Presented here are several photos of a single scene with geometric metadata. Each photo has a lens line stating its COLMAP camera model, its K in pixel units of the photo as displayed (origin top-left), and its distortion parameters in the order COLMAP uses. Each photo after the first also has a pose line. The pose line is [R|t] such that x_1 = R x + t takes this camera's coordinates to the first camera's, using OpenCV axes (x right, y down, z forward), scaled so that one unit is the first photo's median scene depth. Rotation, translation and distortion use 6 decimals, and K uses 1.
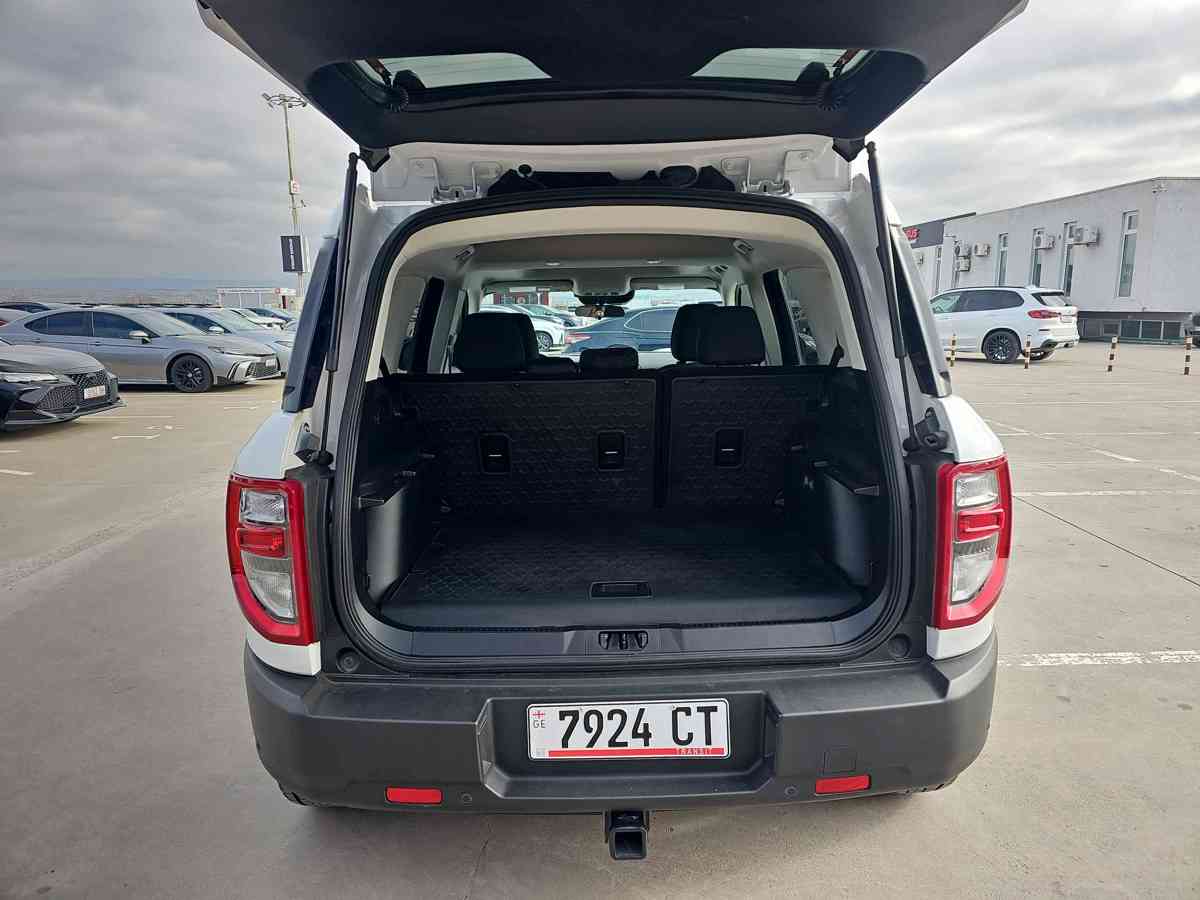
lens RADIAL K [[781.7, 0, 605.4], [0, 781.7, 444.5], [0, 0, 1]] dist [0.059418, -0.062839]
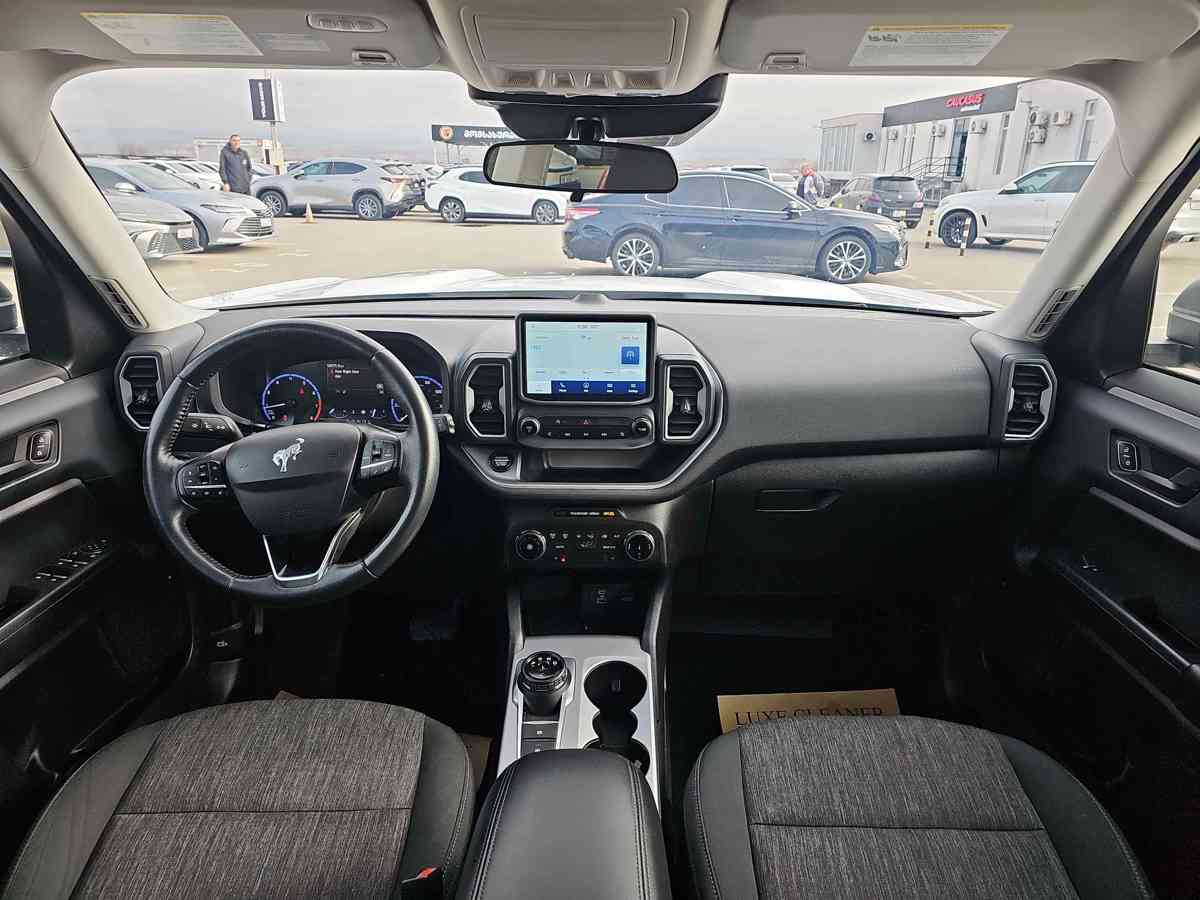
lens RADIAL K [[781.7, 0, 605.4], [0, 781.7, 444.5], [0, 0, 1]] dist [0.059418, -0.062839]
pose [[0.999380, 0.034442, -0.007368, 0.020678], [-0.032871, 0.987197, 0.156081, -0.344942], [0.012650, -0.155742, 0.987717, 2.078084]]
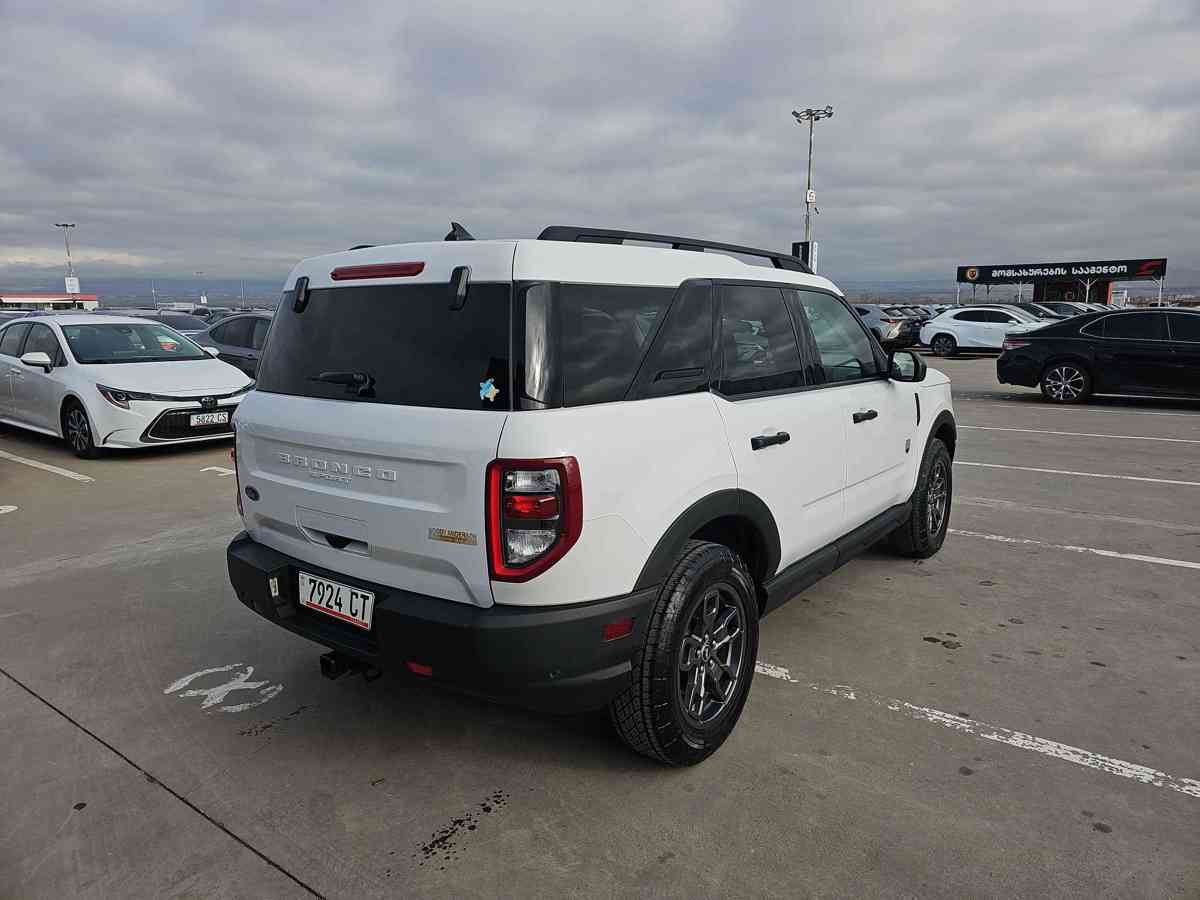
lens RADIAL K [[781.7, 0, 605.4], [0, 781.7, 444.5], [0, 0, 1]] dist [0.059418, -0.062839]
pose [[0.794786, 0.108855, -0.597047, 1.383305], [-0.108696, 0.993407, 0.036424, -0.070411], [0.597076, 0.035948, 0.801379, 0.026740]]
